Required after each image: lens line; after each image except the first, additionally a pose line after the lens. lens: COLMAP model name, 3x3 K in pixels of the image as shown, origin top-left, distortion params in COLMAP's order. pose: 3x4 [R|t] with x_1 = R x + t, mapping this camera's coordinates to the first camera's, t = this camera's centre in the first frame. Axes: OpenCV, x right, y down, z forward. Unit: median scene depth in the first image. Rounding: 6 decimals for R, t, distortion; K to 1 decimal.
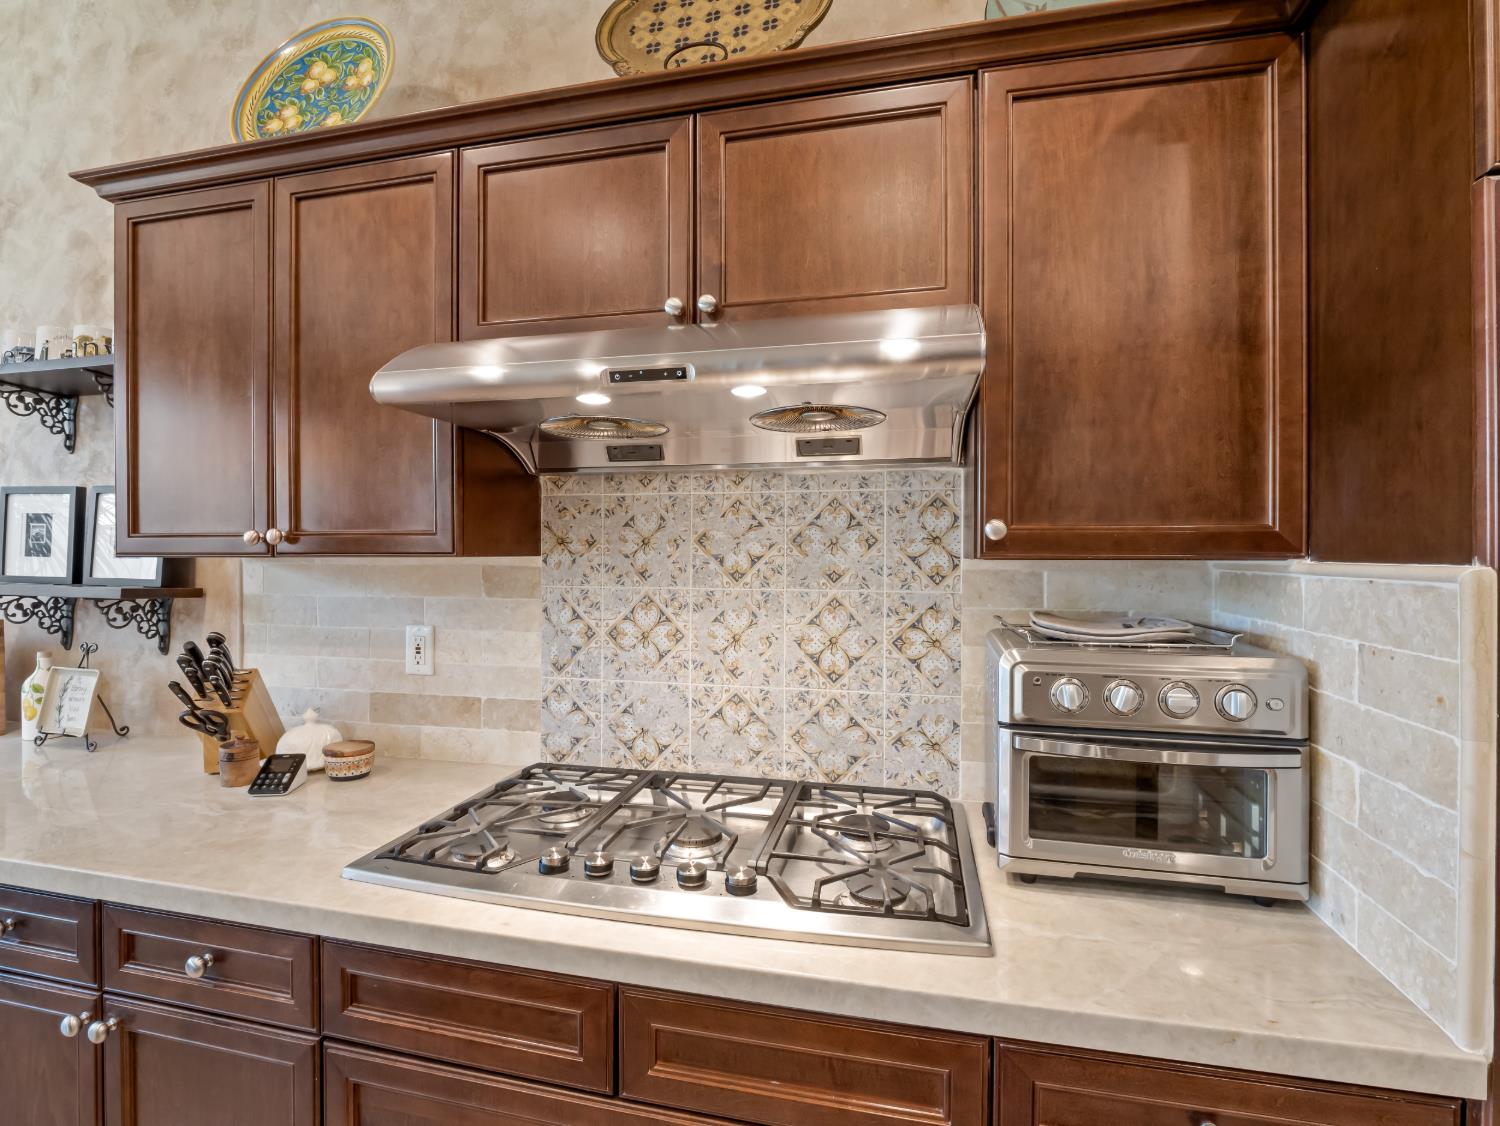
lens RADIAL K [[727.4, 0, 744.0], [0, 727.4, 556.7], [0, 0, 1]] dist [-0.006964, -0.002508]
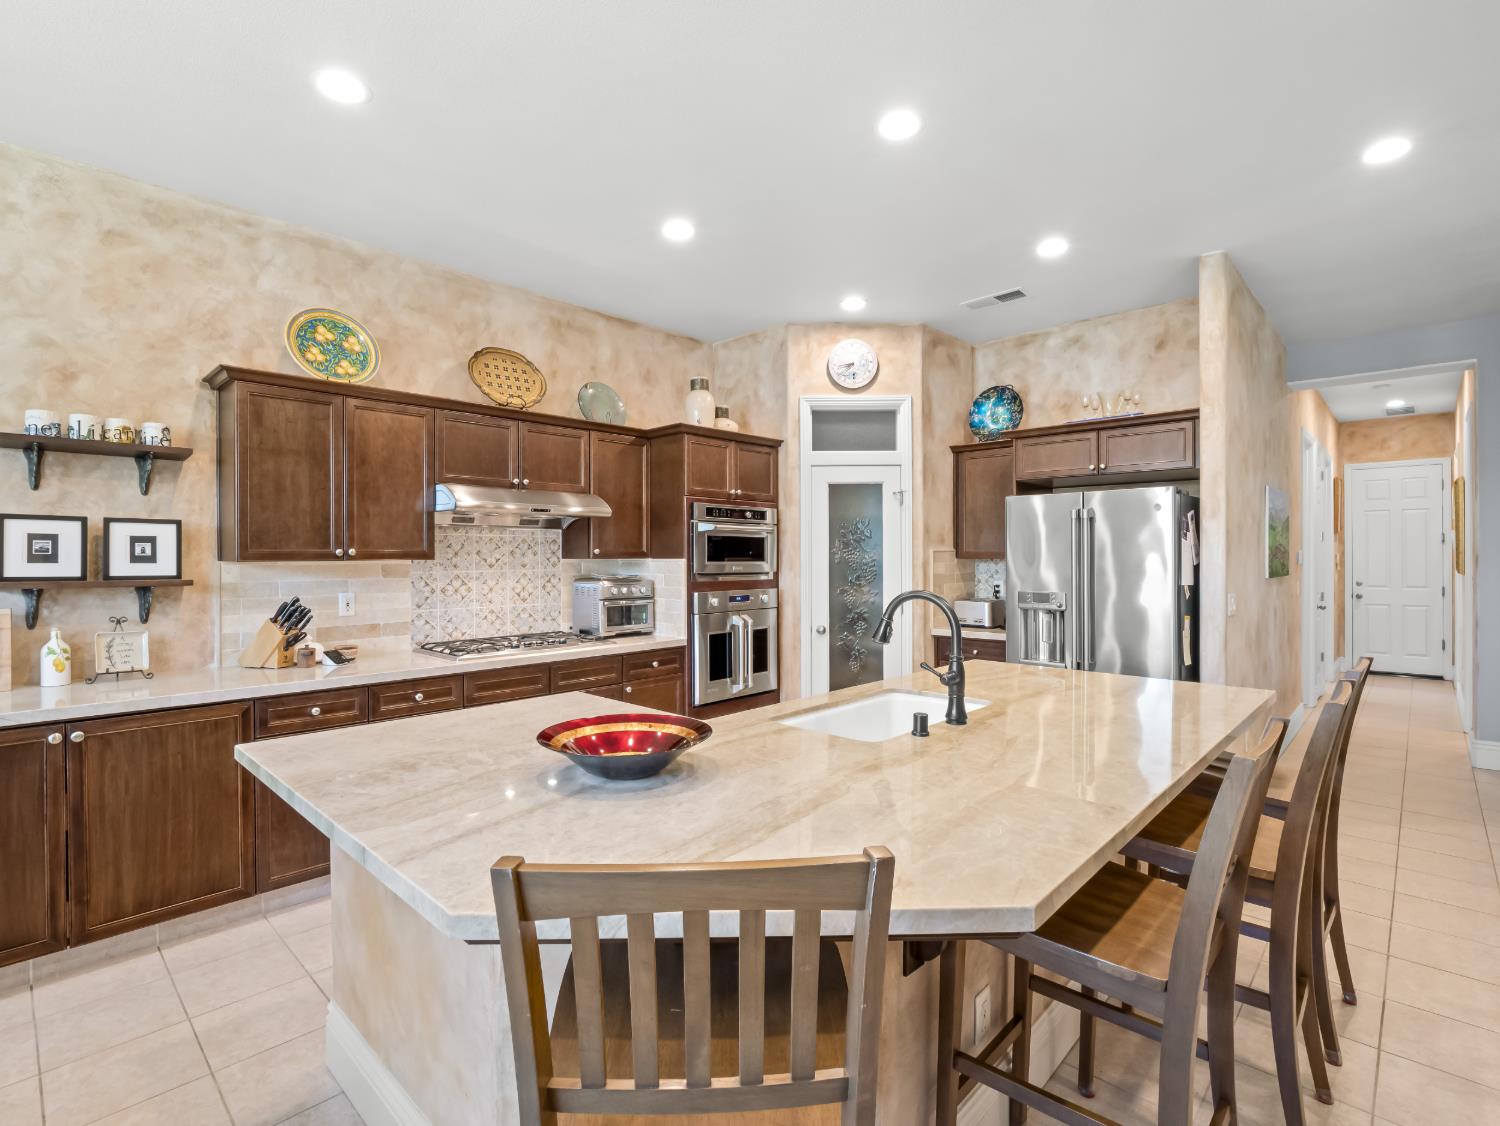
lens RADIAL K [[727.4, 0, 744.0], [0, 727.4, 556.7], [0, 0, 1]] dist [-0.006964, -0.002508]
pose [[0.504122, -0.004604, 0.863620, -1.818365], [0.007454, 0.999972, 0.000980, -0.004399], [-0.863600, 0.005943, 0.504142, -1.144331]]
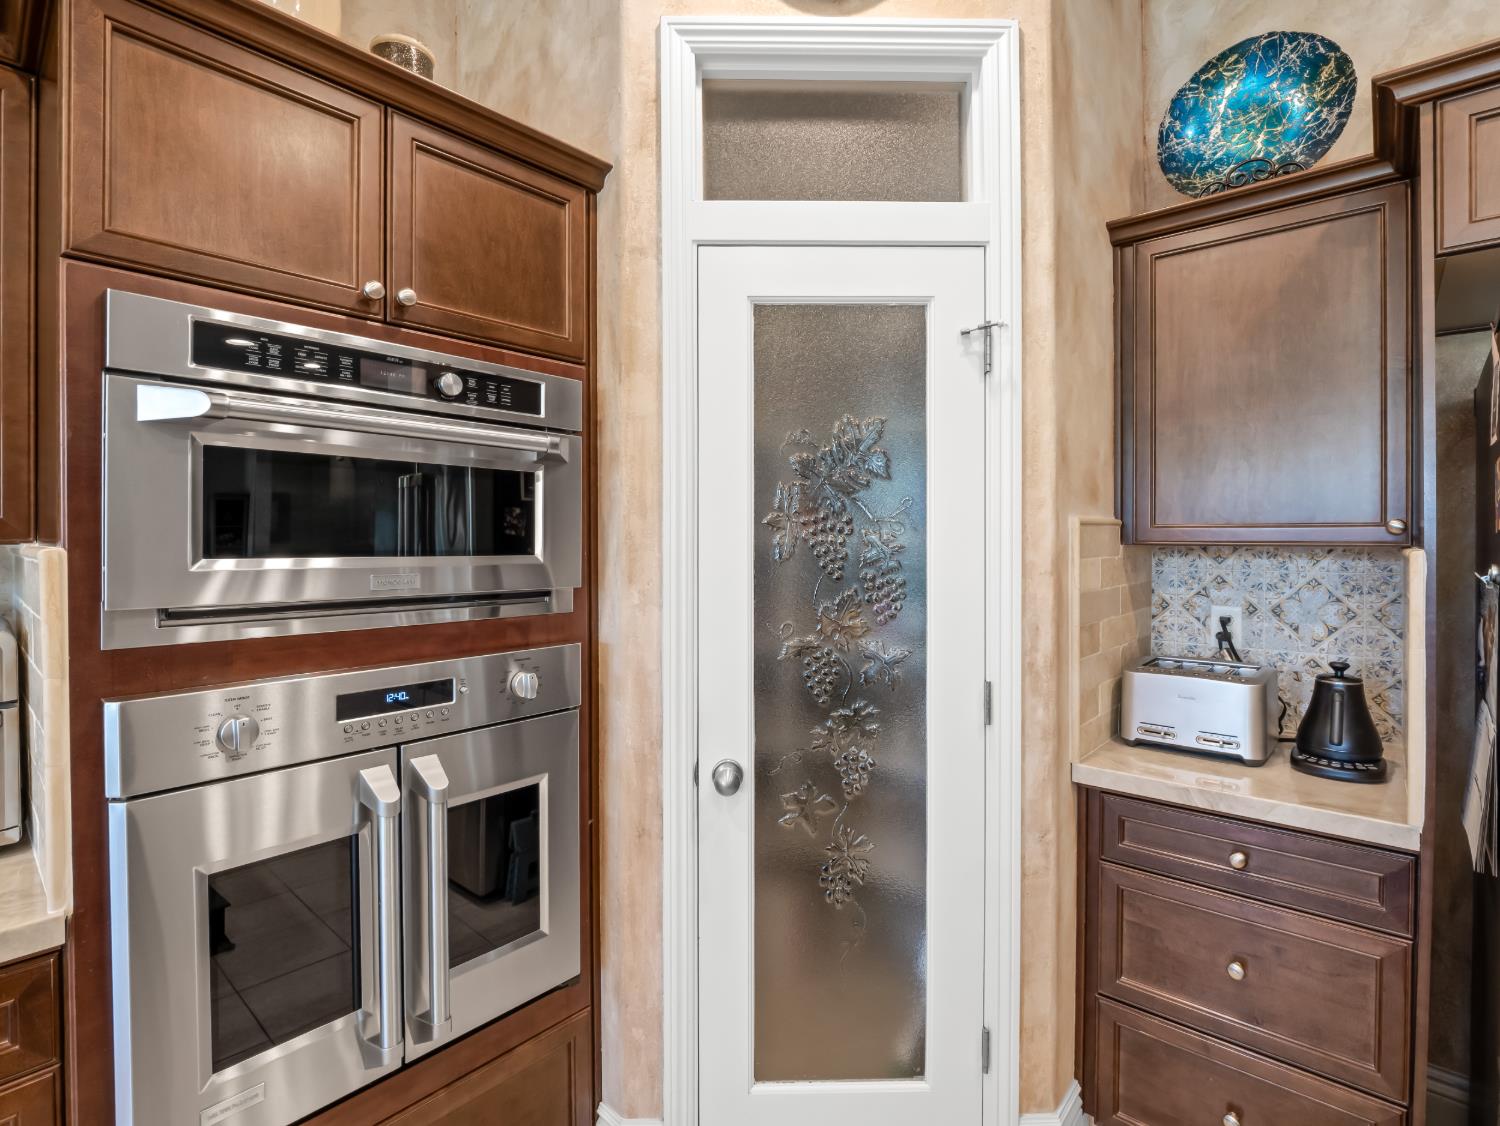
lens RADIAL K [[729.8, 0, 751.4], [0, 729.8, 545.3], [0, 0, 1]] dist [-0.015001, -0.000733]
pose [[0.471038, -0.006896, 0.882086, 0.200580], [0.005788, 0.999972, 0.004727, 0.005388], [-0.882094, 0.002878, 0.471064, -0.340308]]
